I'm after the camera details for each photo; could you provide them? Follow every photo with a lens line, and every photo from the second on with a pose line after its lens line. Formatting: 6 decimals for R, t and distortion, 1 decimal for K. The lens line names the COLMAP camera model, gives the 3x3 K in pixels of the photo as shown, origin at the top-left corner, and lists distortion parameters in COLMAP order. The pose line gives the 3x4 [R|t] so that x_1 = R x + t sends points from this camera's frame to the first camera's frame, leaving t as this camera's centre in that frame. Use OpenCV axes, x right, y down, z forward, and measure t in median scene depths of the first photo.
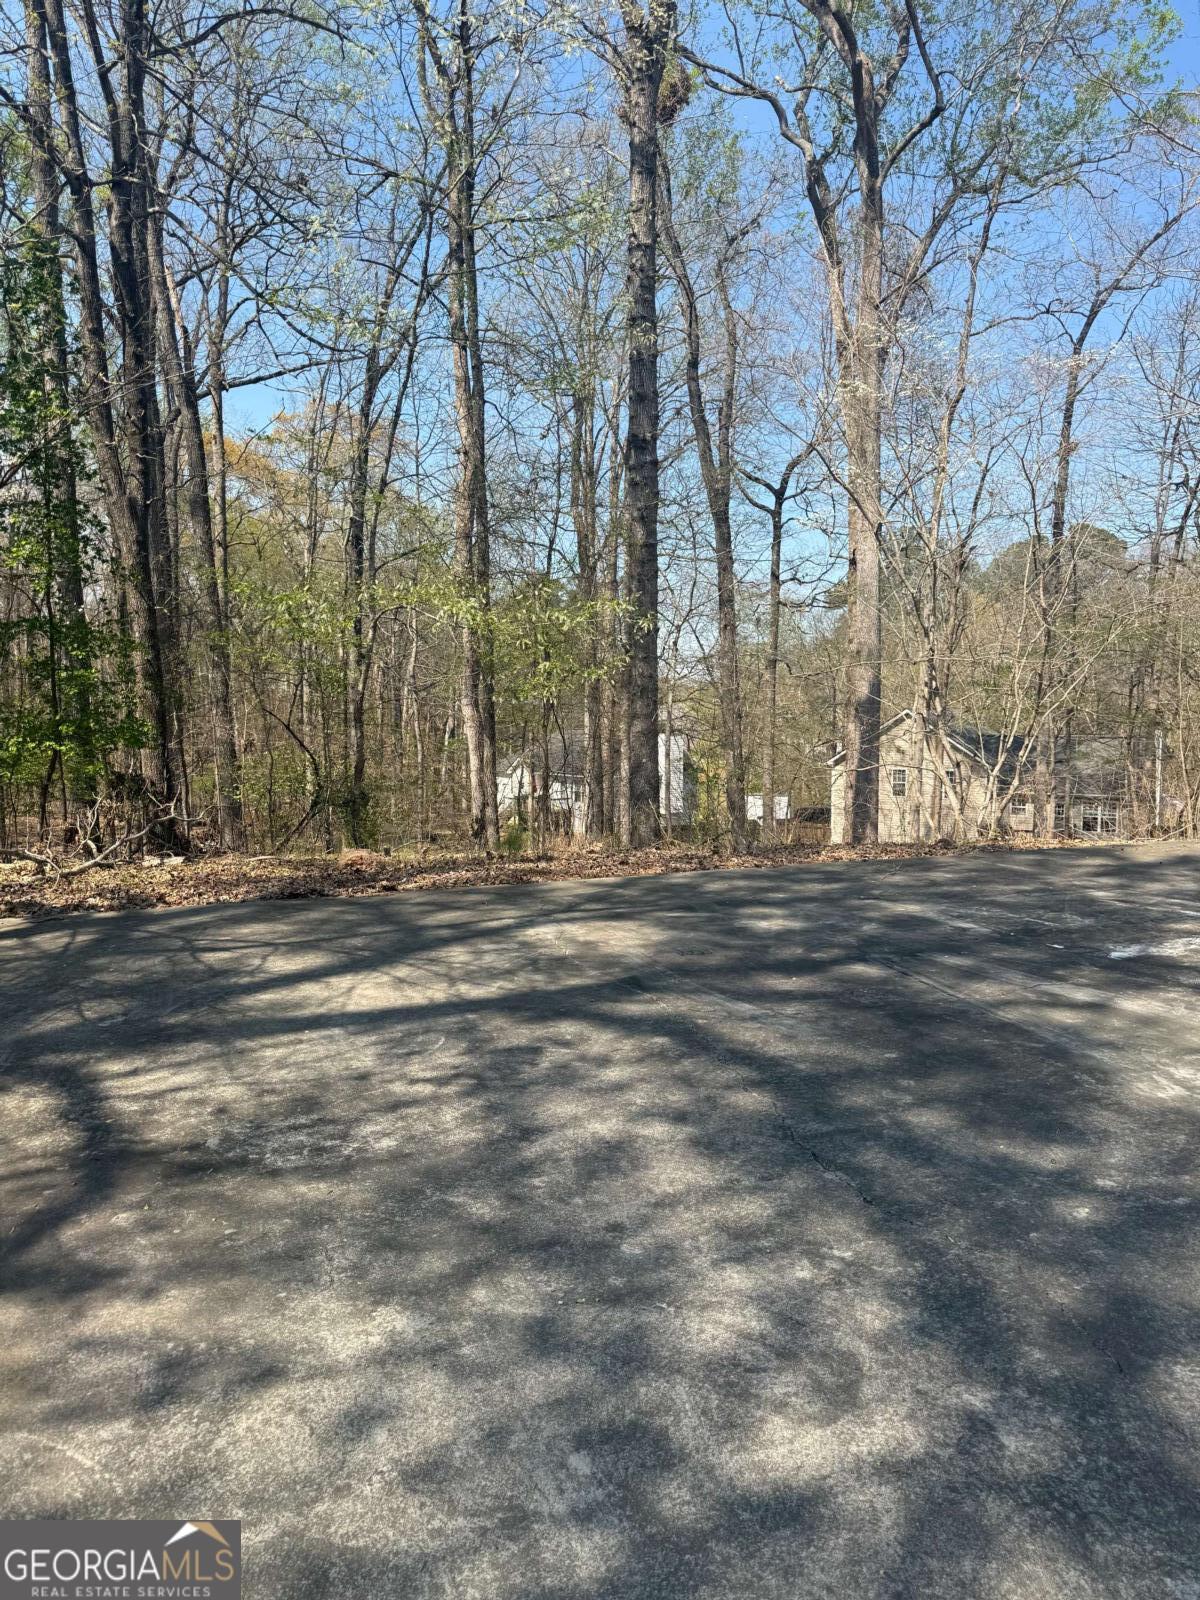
lens RADIAL K [[1242.3, 0, 600.0], [0, 1242.3, 800.0], [0, 0, 1]] dist [0.045925, -0.003504]
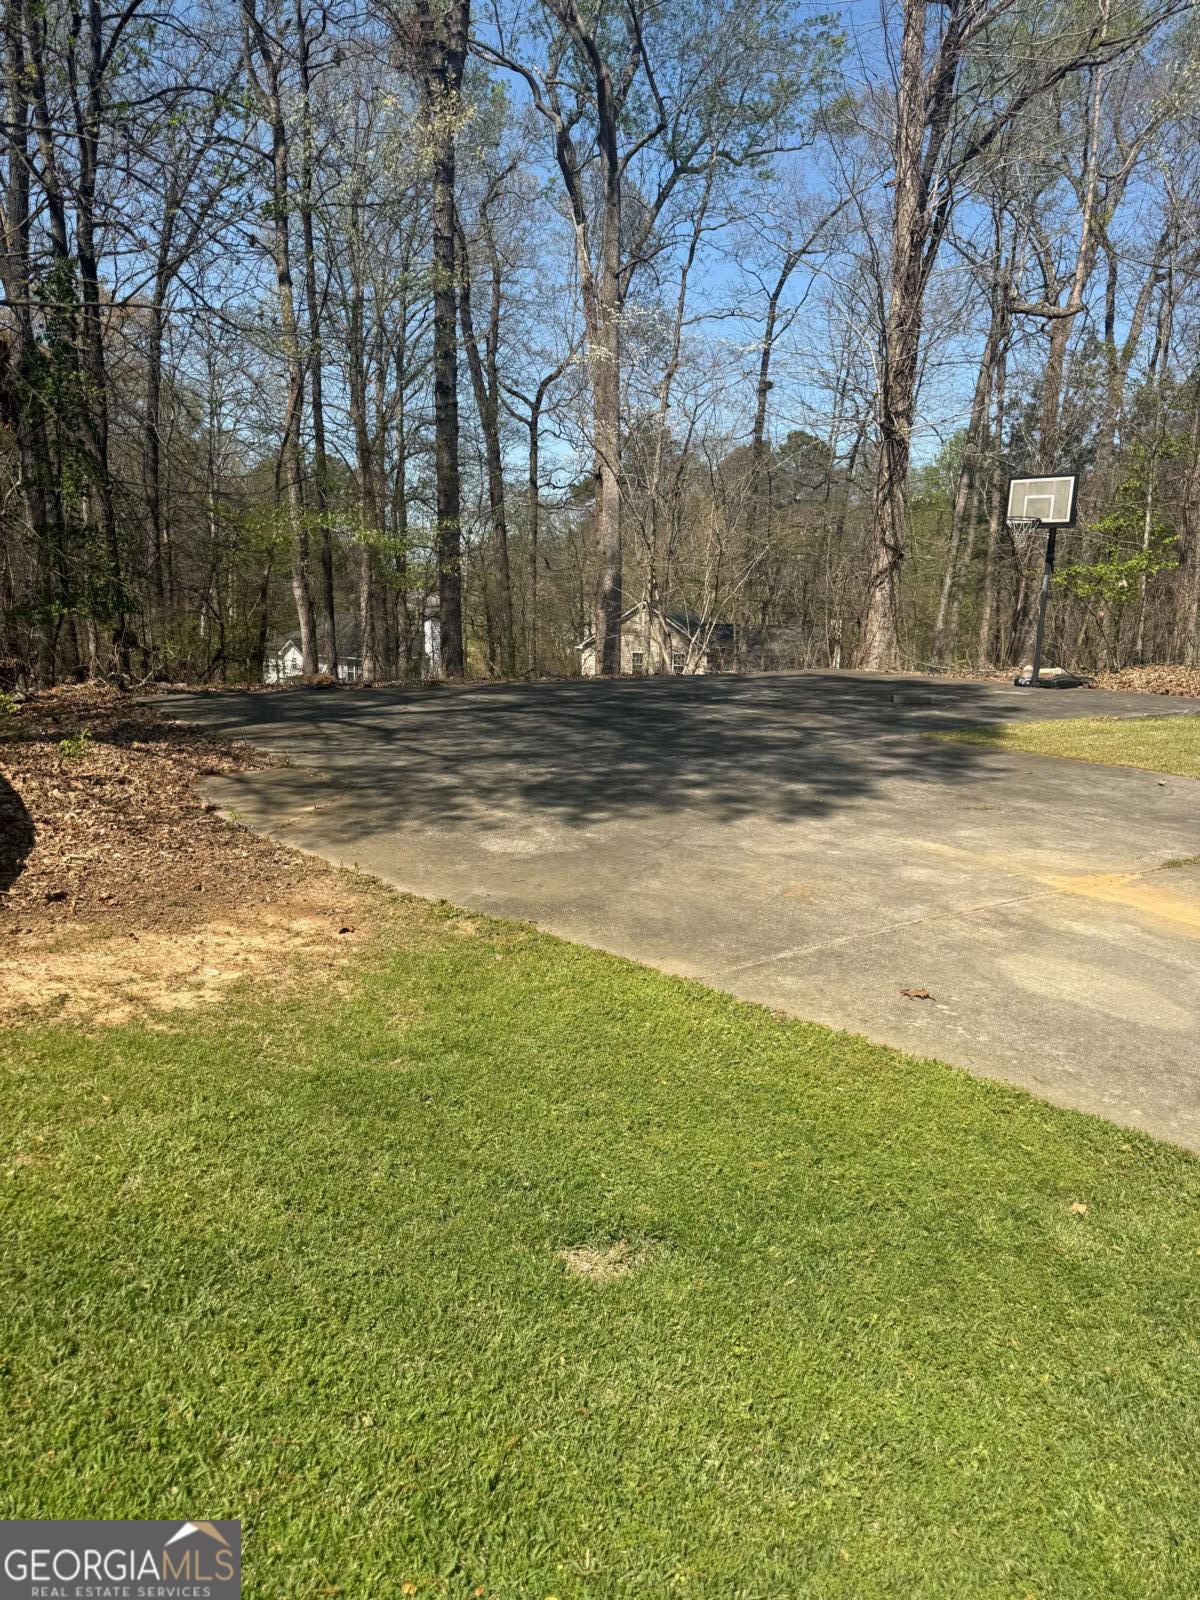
lens RADIAL K [[1212.0, 0, 629.9], [0, 1212.0, 796.0], [0, 0, 1]] dist [0.179290, -0.228849]
pose [[0.974229, -0.023822, 0.224298, -0.057934], [0.003955, 0.996059, 0.088609, 0.021076], [-0.225525, -0.085439, 0.970484, -0.262554]]
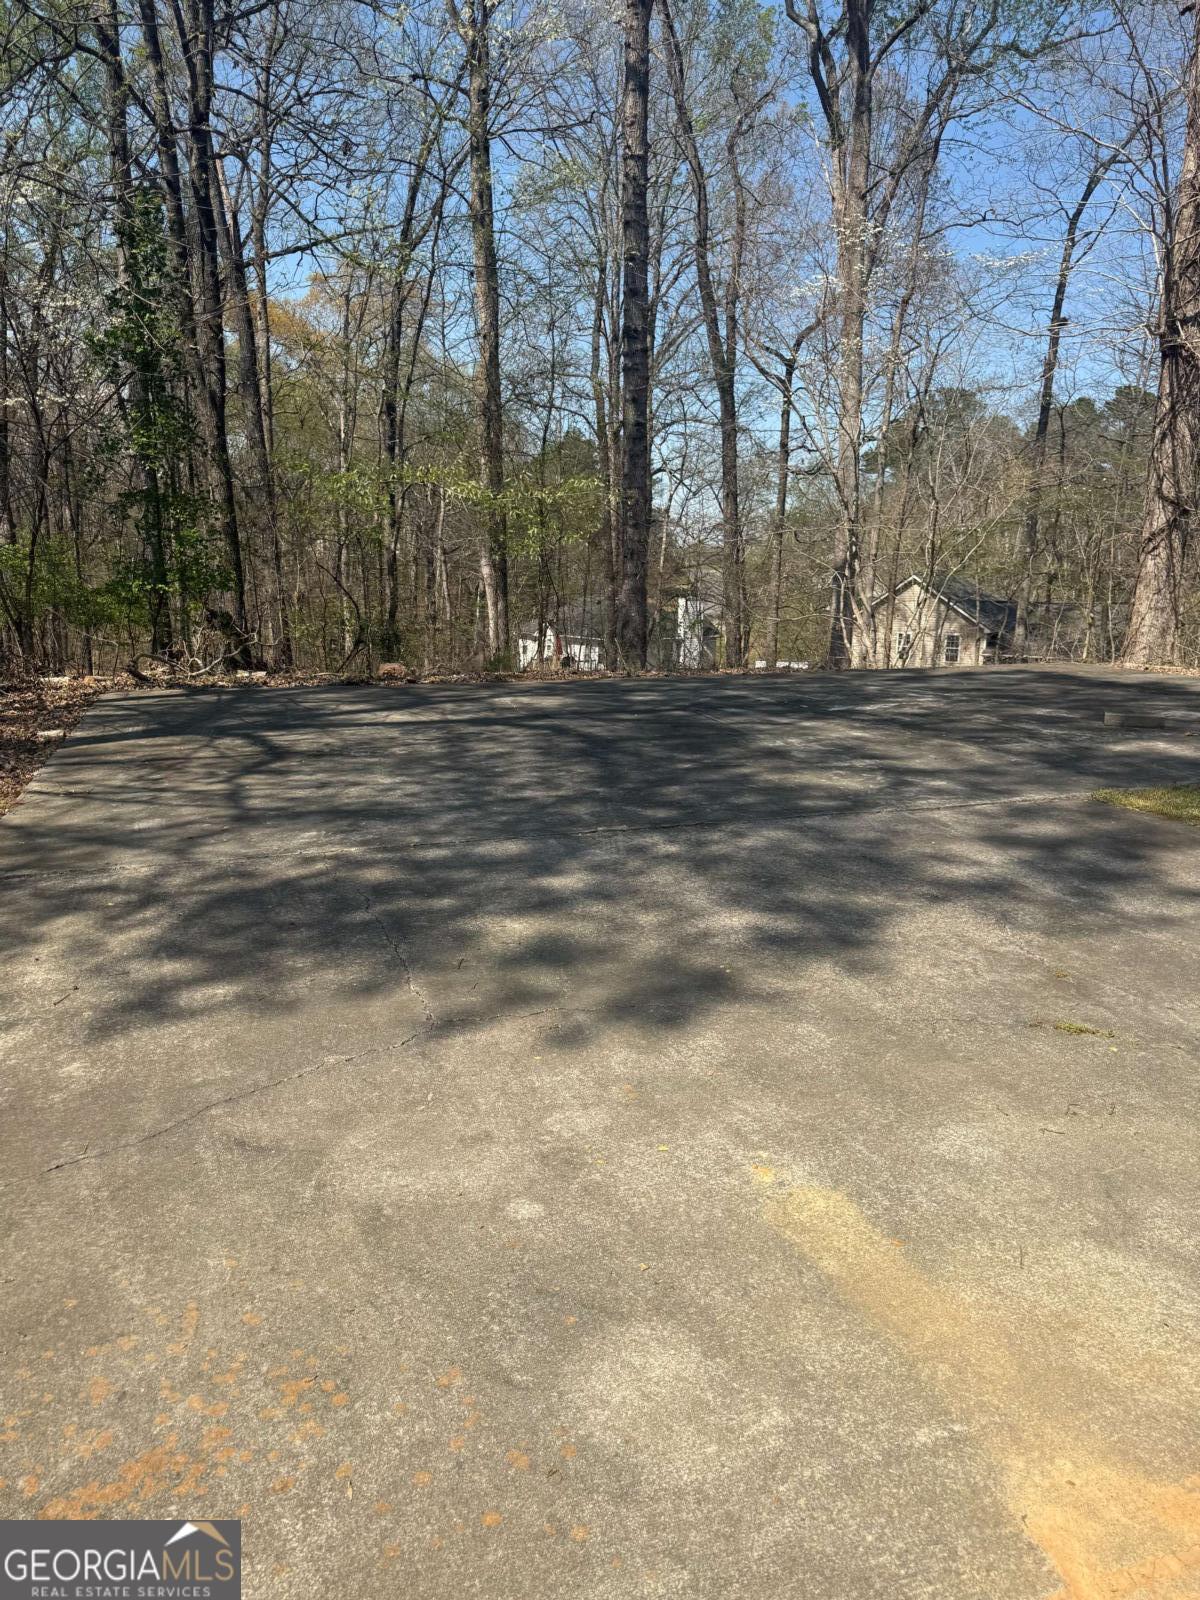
lens RADIAL K [[1242.3, 0, 600.0], [0, 1242.3, 800.0], [0, 0, 1]] dist [0.045925, -0.003504]
pose [[0.999516, 0.014774, -0.027376, 0.029359], [-0.011755, 0.994154, 0.107328, 0.013958], [0.028801, -0.106954, 0.993847, -0.145984]]
